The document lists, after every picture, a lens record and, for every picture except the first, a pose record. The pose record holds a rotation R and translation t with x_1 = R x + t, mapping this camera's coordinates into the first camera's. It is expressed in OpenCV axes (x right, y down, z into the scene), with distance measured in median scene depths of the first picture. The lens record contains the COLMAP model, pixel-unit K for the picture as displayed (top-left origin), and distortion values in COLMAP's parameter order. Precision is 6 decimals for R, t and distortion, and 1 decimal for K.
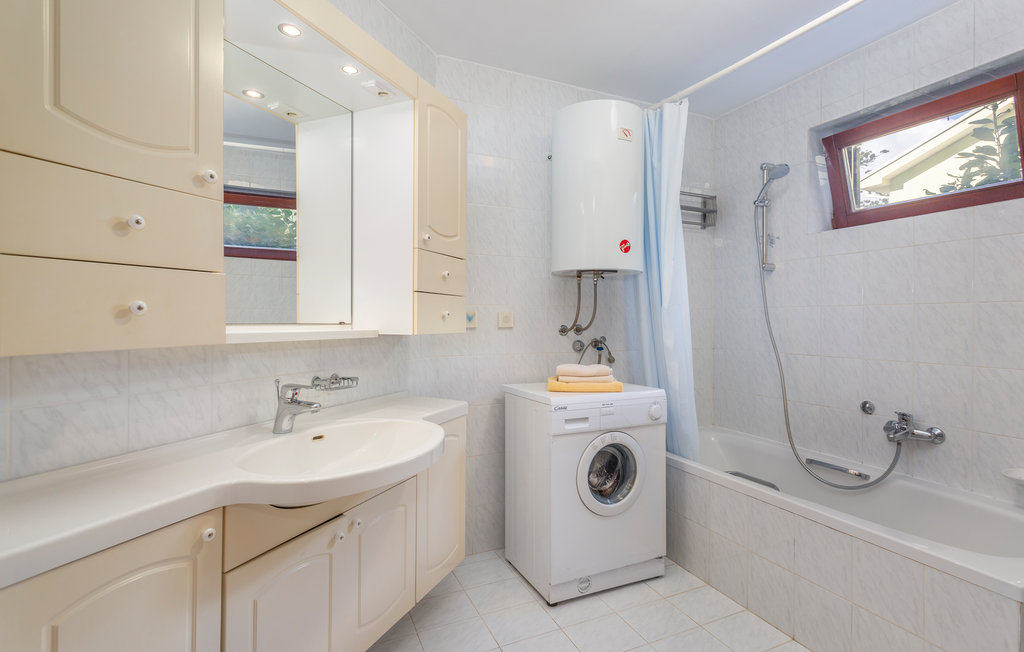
lens RADIAL K [[495.5, 0, 518.5], [0, 495.5, 320.2], [0, 0, 1]] dist [0.003518, 0.001081]
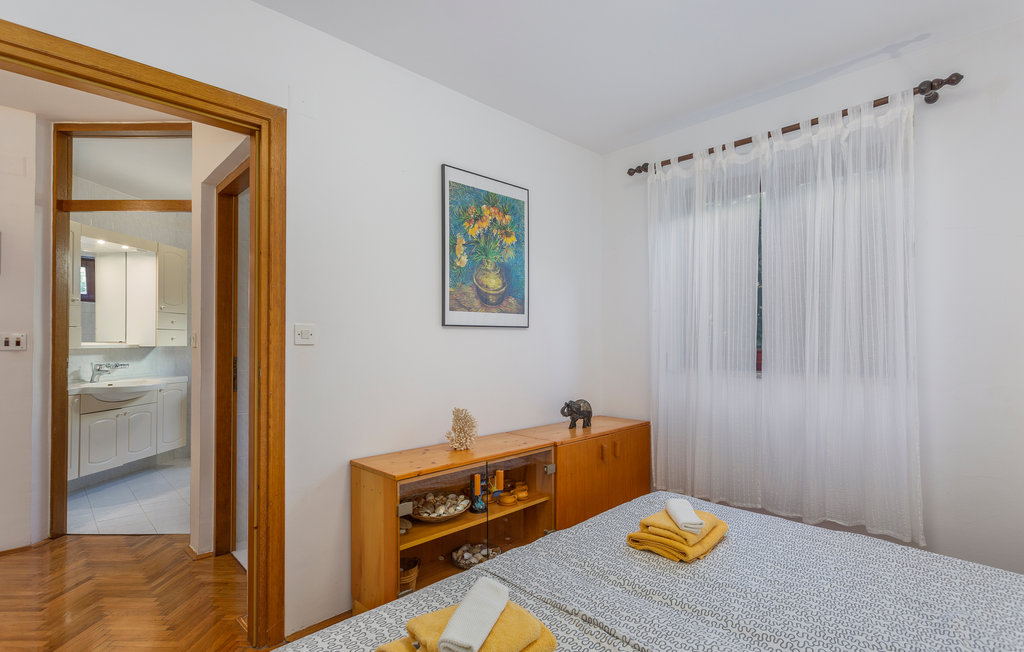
lens RADIAL K [[493.9, 0, 513.1], [0, 493.9, 331.5], [0, 0, 1]] dist [-0.001626, 0.000028]
pose [[0.943509, 0.000120, 0.331347, 0.733593], [0.002439, 0.999970, -0.007307, -0.022278], [-0.331338, 0.007702, 0.943481, -2.139012]]
